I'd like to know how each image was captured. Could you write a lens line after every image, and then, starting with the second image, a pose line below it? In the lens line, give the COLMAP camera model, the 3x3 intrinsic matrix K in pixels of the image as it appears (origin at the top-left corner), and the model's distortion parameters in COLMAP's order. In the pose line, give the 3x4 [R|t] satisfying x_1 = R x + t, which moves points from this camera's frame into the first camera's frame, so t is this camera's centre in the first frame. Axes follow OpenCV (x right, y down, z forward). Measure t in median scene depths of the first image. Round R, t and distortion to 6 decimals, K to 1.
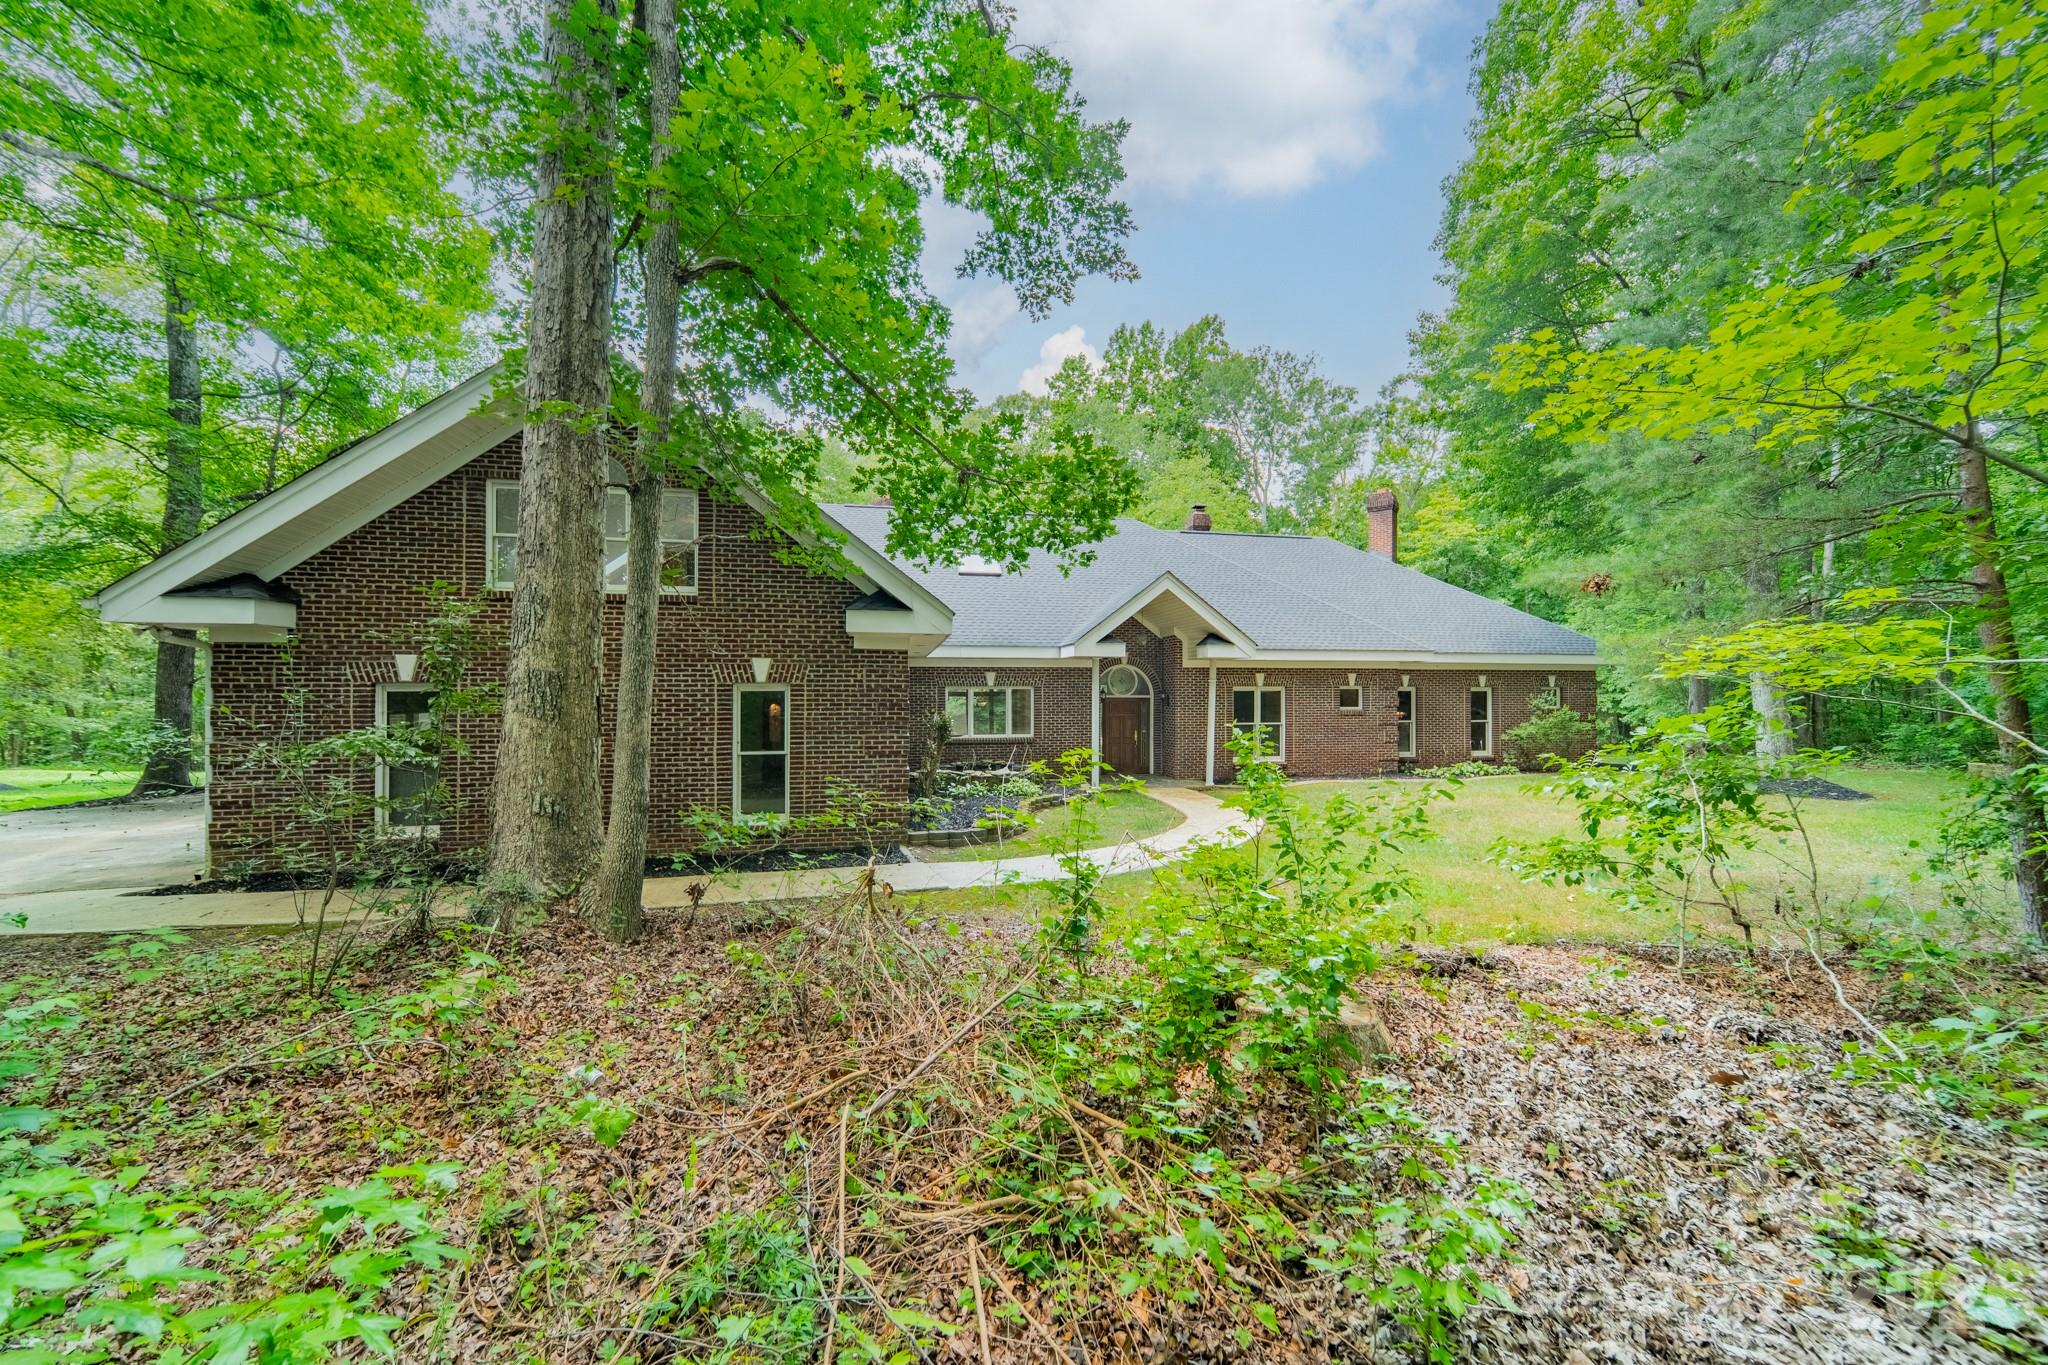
lens RADIAL K [[721.6, 0, 1029.1], [0, 721.6, 686.1], [0, 0, 1]] dist [0.008953, 0.000045]
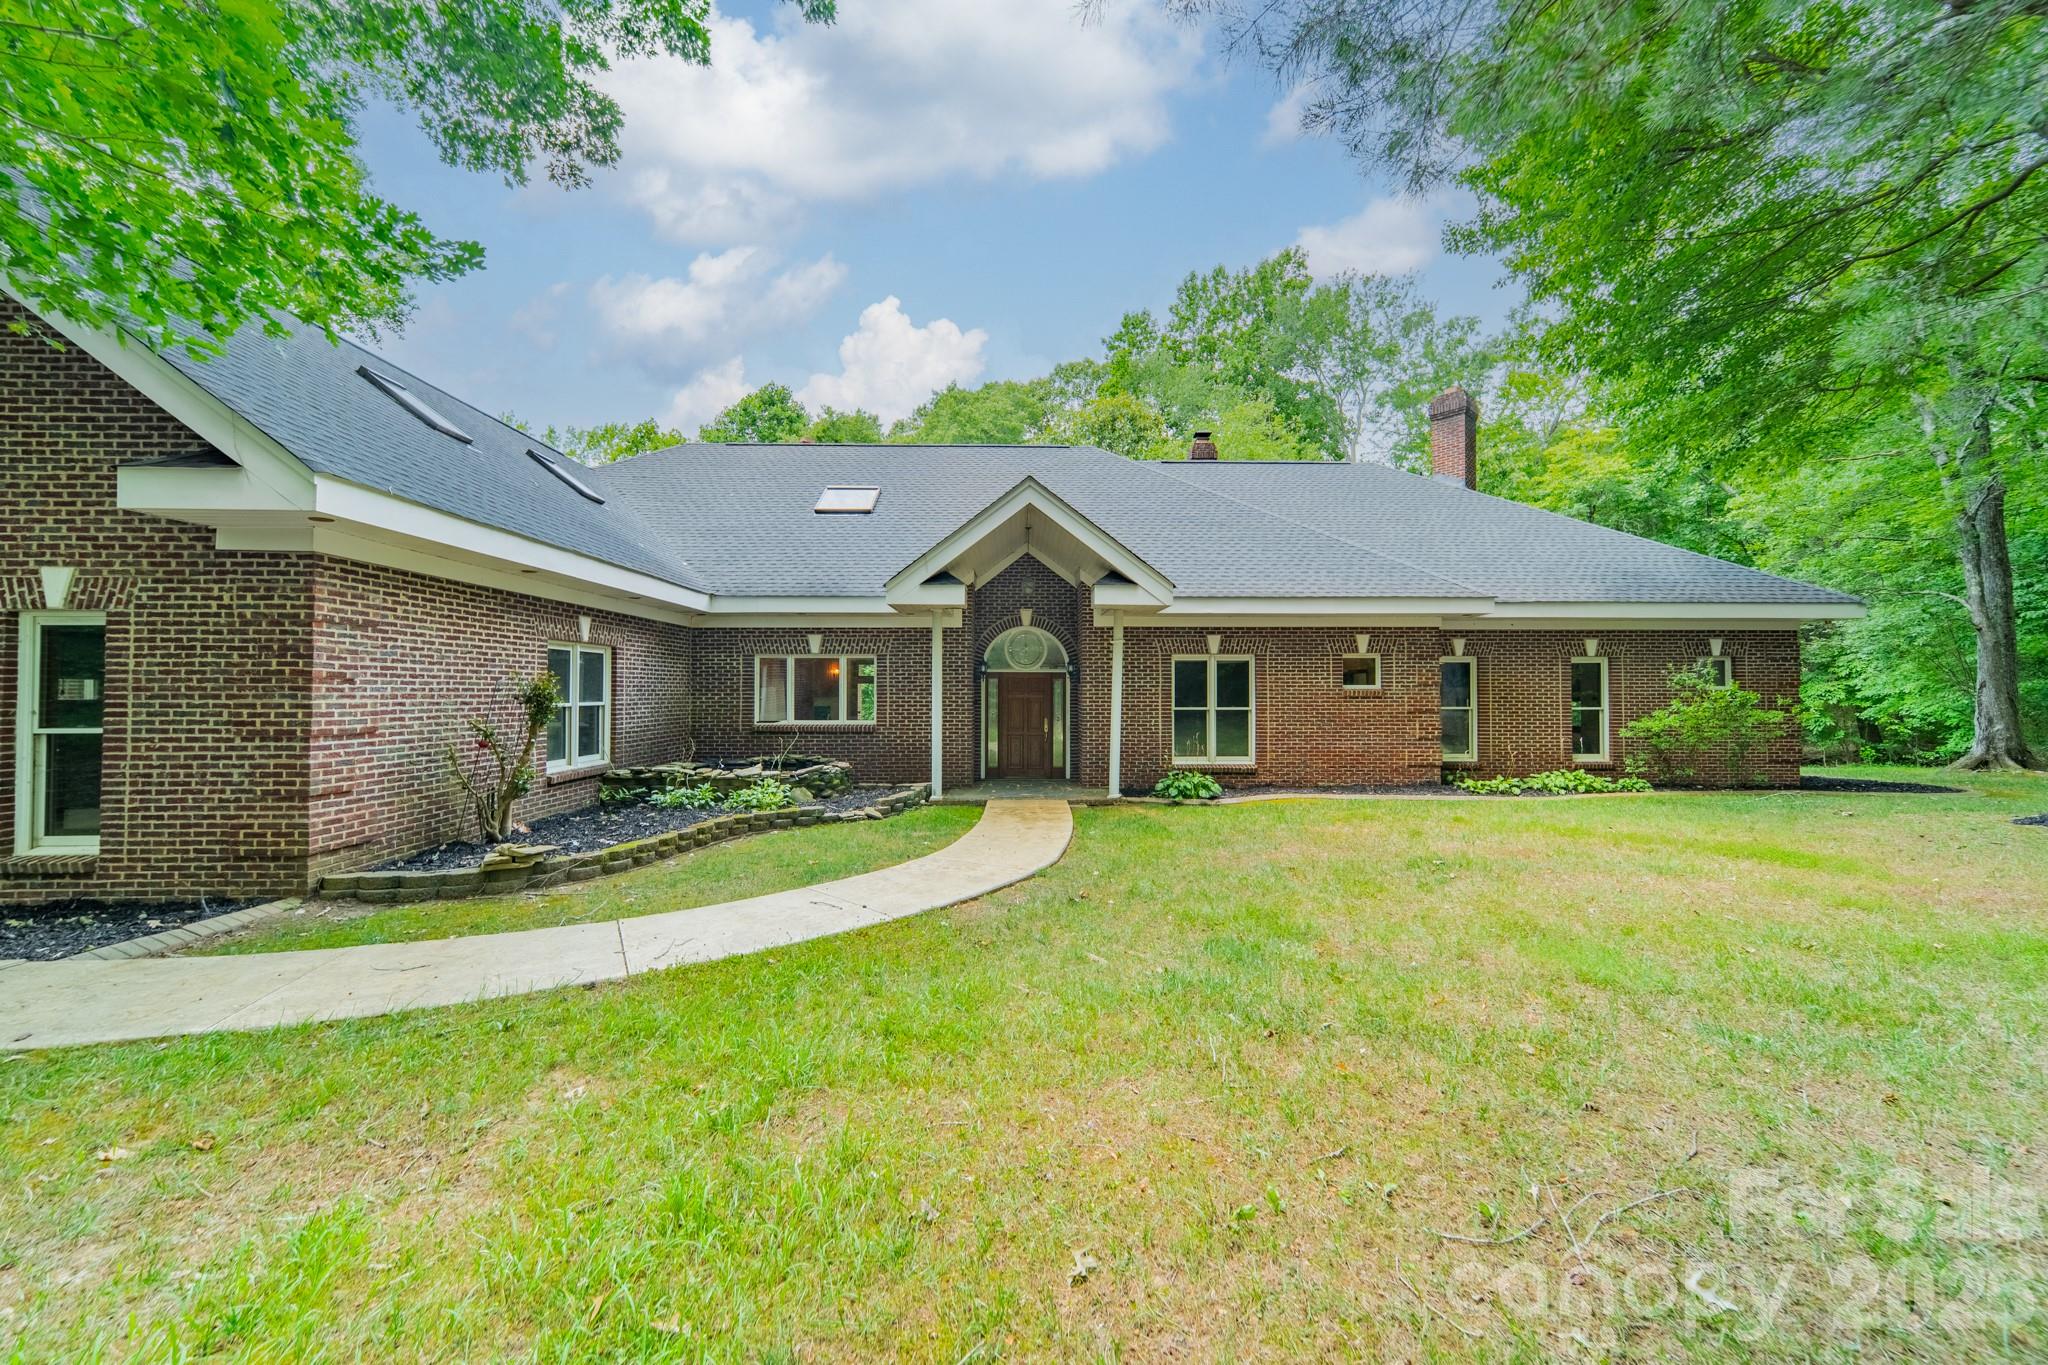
lens RADIAL K [[721.6, 0, 1020.0], [0, 721.6, 680.7], [0, 0, 1]] dist [0.008953, 0.000045]
pose [[0.983906, -0.002316, -0.178670, 0.251231], [0.000988, 0.999971, -0.007521, 0.029181], [0.178682, 0.007224, 0.983880, 0.282538]]
